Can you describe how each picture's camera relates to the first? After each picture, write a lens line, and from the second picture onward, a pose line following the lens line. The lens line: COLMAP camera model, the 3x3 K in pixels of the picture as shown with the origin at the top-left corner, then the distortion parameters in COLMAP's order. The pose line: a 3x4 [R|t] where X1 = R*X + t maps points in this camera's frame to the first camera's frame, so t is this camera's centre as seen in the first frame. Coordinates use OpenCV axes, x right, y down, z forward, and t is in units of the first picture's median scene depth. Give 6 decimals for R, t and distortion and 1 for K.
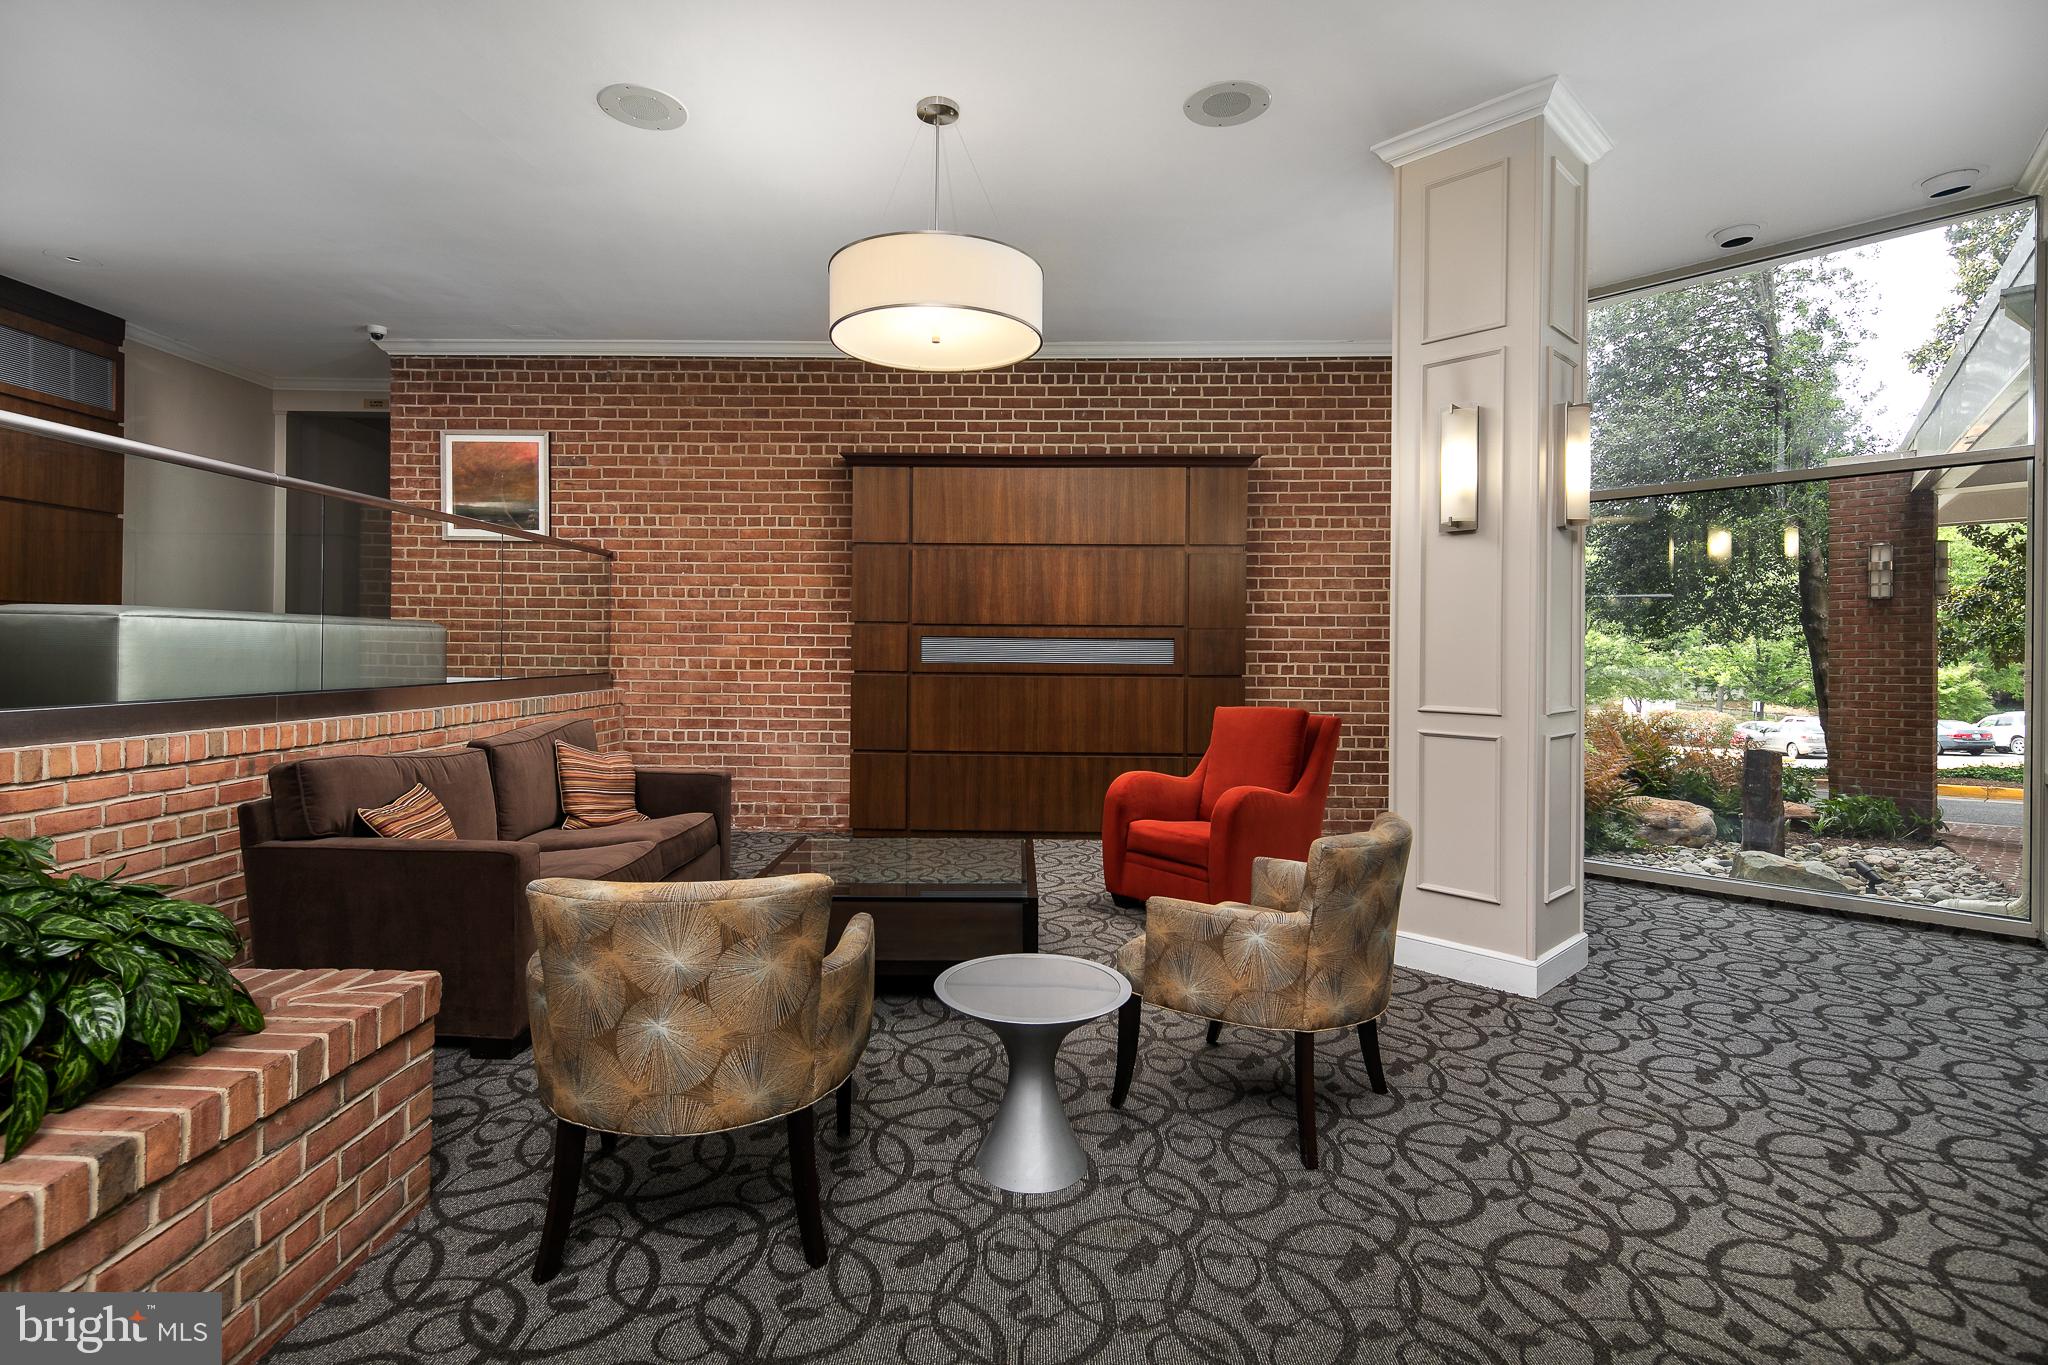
lens RADIAL K [[997.1, 0, 1020.5], [0, 997.1, 691.5], [0, 0, 1]] dist [0.003688, -0.000655]
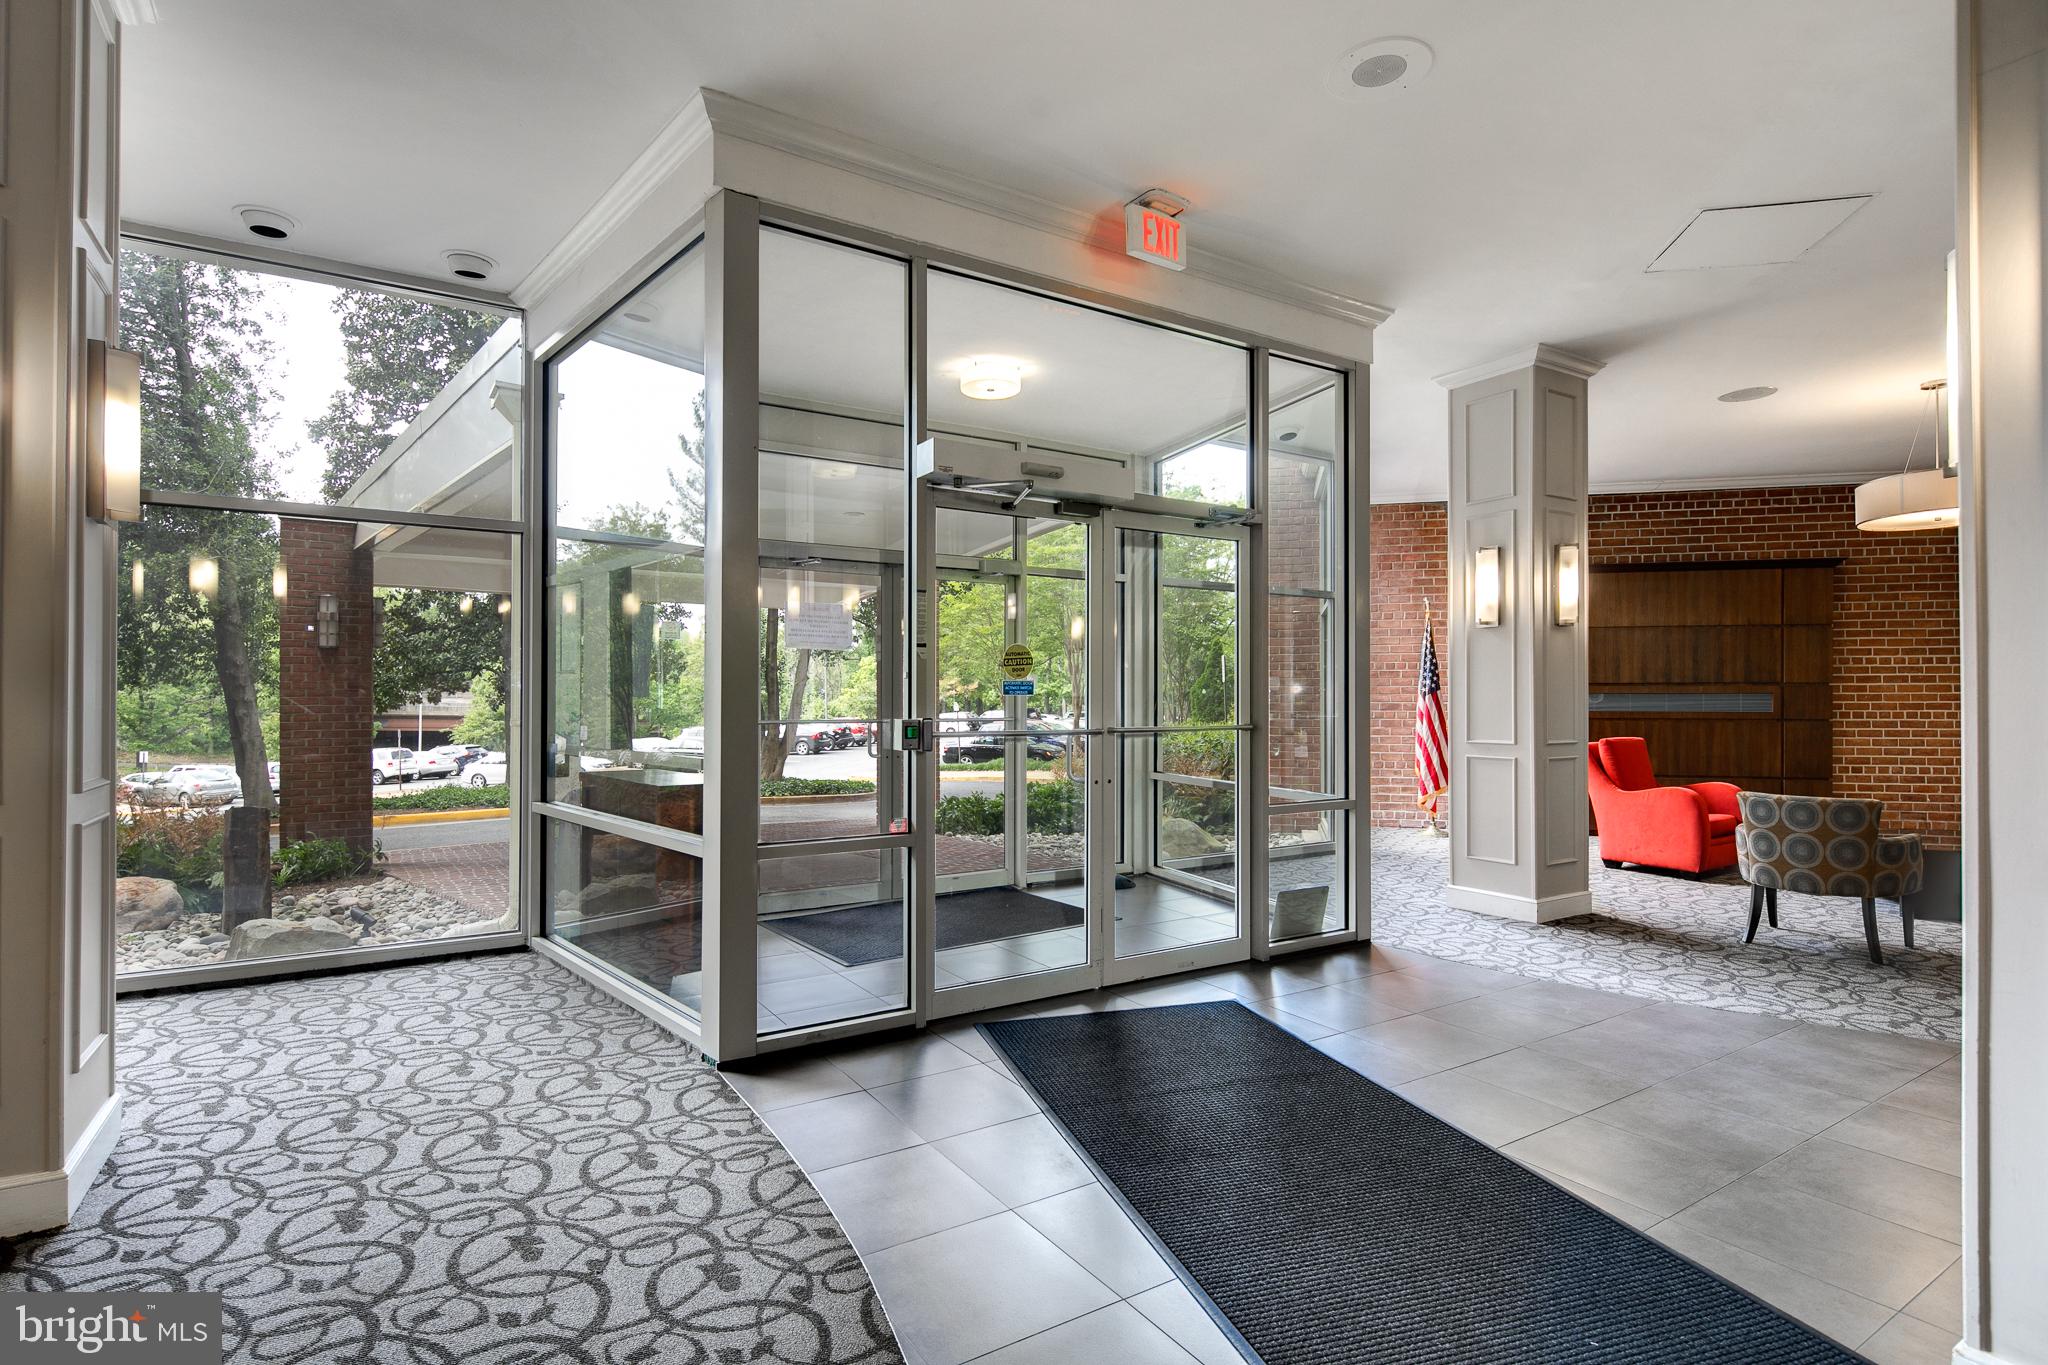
lens RADIAL K [[997.1, 0, 1020.5], [0, 997.1, 691.5], [0, 0, 1]] dist [0.003688, -0.000655]
pose [[0.214686, 0.006781, 0.976660, 0.001946], [0.038971, 0.999120, -0.015503, -0.005260], [-0.975905, 0.041389, 0.214233, 0.122761]]
